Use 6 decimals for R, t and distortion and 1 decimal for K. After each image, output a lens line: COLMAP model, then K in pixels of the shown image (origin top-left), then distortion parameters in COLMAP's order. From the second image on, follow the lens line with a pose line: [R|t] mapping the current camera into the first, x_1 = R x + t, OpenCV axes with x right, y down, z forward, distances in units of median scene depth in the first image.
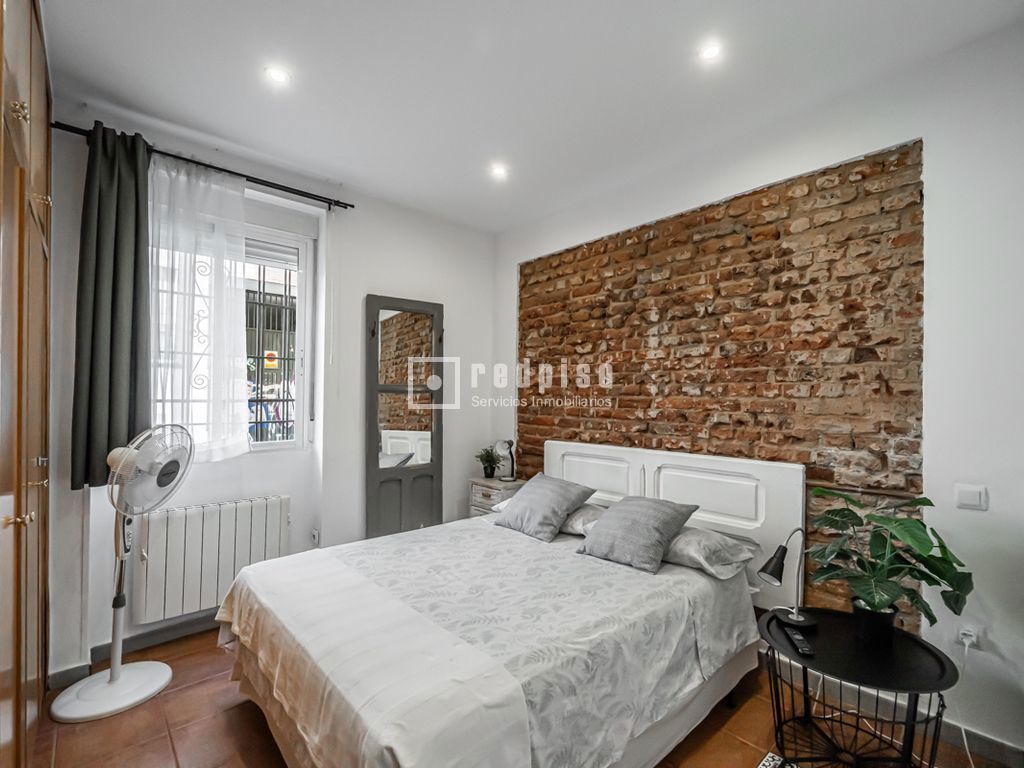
lens RADIAL K [[468.9, 0, 515.7], [0, 468.9, 397.2], [0, 0, 1]] dist [-0.000057, -0.000124]
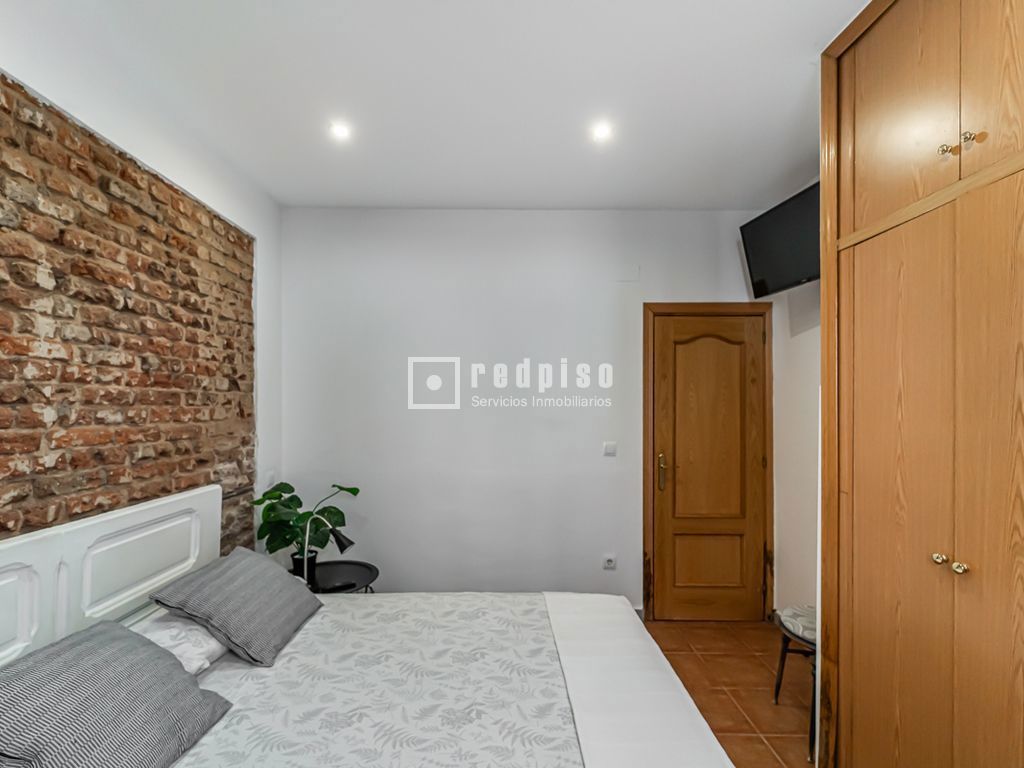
lens RADIAL K [[464.1, 0, 509.8], [0, 464.1, 409.1], [0, 0, 1]] dist [-0.000292, -0.000061]
pose [[-0.744595, -0.010953, 0.667427, -0.461808], [-0.004805, 0.999927, 0.011049, -0.032278], [-0.667500, 0.005020, -0.744593, 1.054788]]
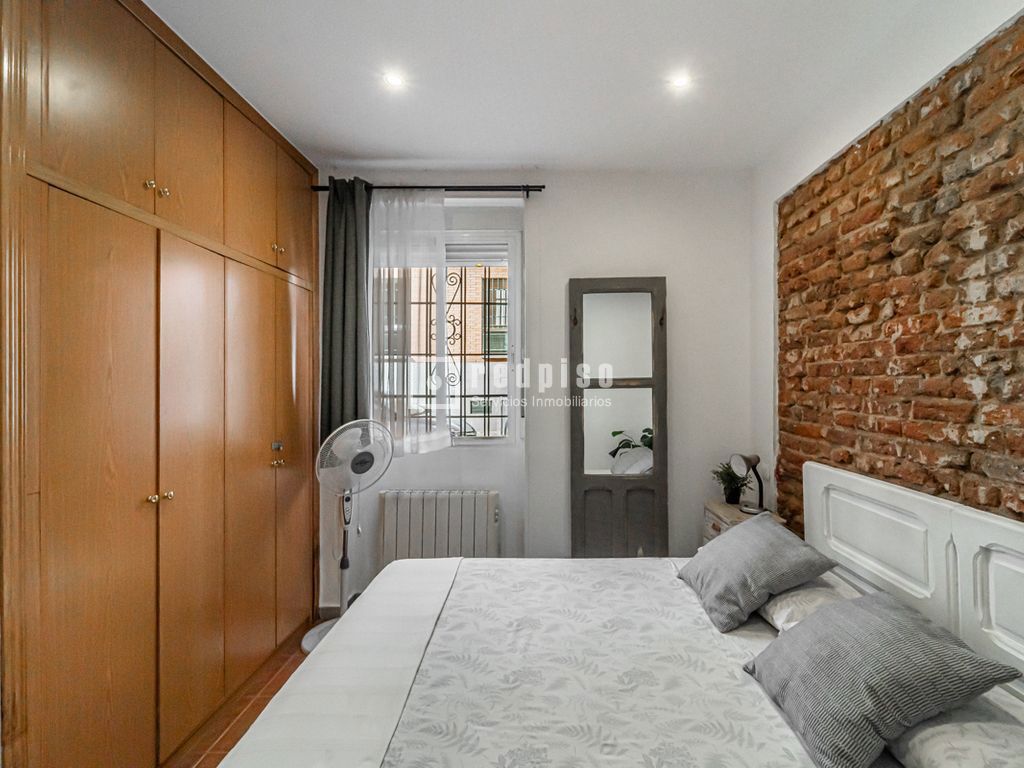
lens RADIAL K [[477.5, 0, 546.0], [0, 477.5, 375.6], [0, 0, 1]] dist [-0.002160, -0.000842]
pose [[0.748715, -0.014423, -0.662735, 0.289103], [0.005878, 0.999868, -0.015120, -0.023604], [0.662866, 0.007425, 0.748701, 0.322755]]
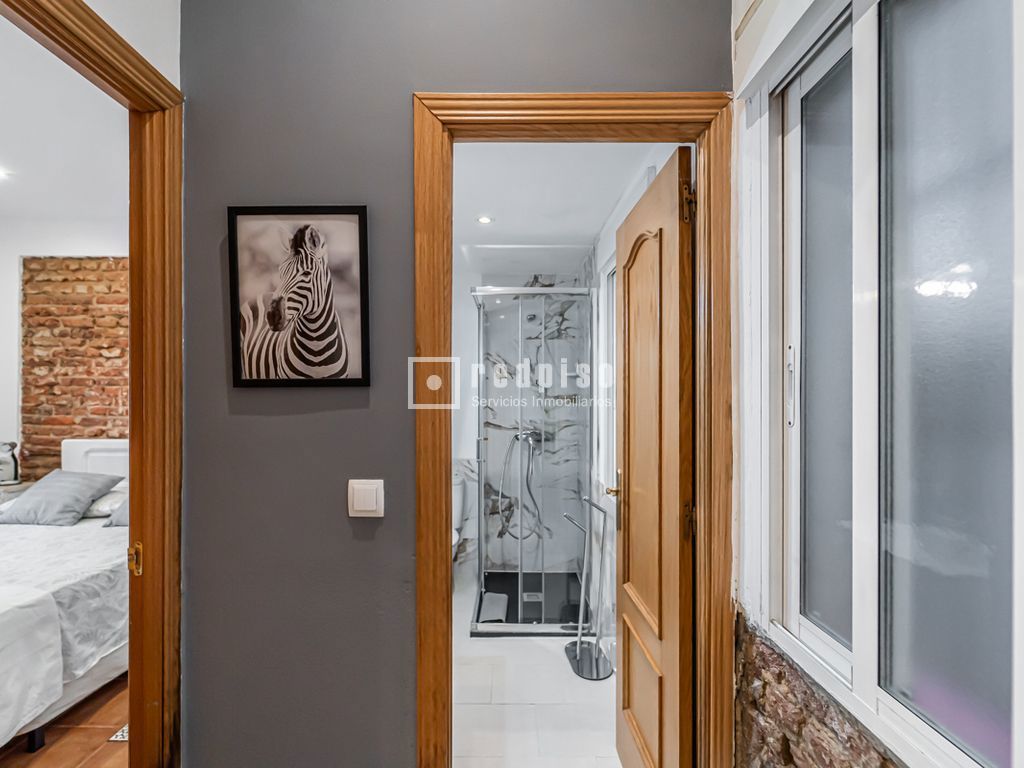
lens RADIAL K [[468.4, 0, 510.6], [0, 468.4, 402.7], [0, 0, 1]] dist [0.001011, 0.000225]
pose [[0.670083, -0.011990, 0.742189, -0.049201], [-0.003574, 0.999806, 0.019378, -0.013894], [-0.742277, -0.015637, 0.669910, -0.492534]]
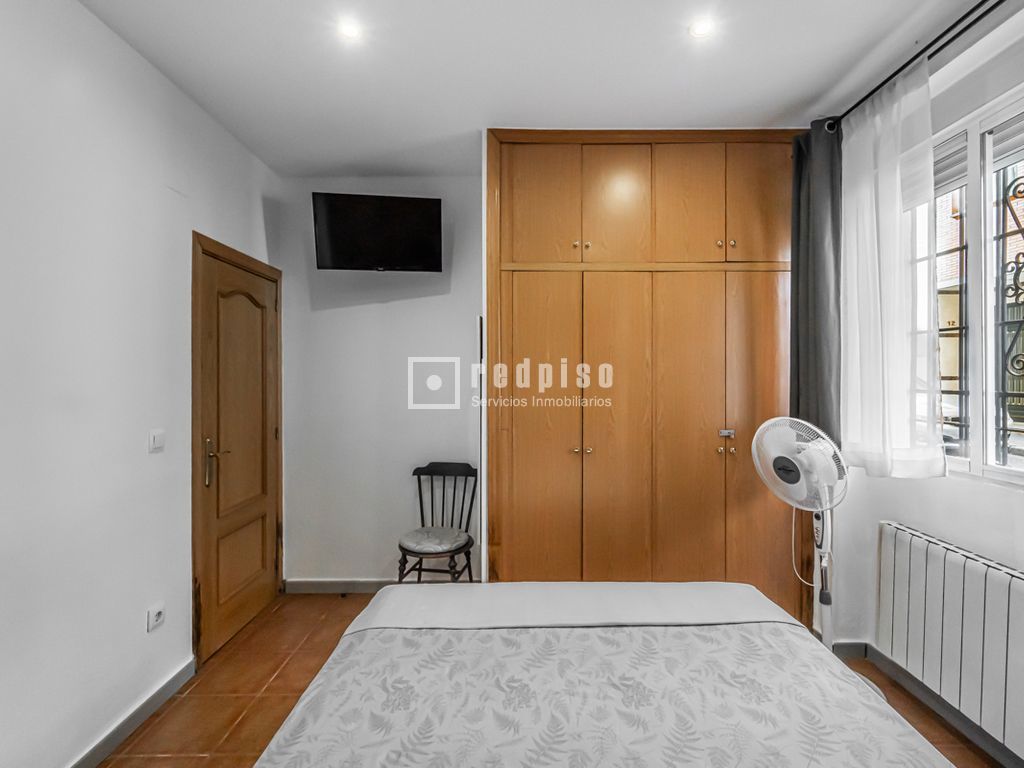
lens RADIAL K [[466.1, 0, 517.0], [0, 466.1, 378.2], [0, 0, 1]] dist [-0.000160, -0.000077]
pose [[-0.674296, -0.002029, -0.738458, 0.266425], [0.004711, 0.999964, -0.007049, -0.013475], [0.738446, -0.008232, -0.674263, 0.963522]]
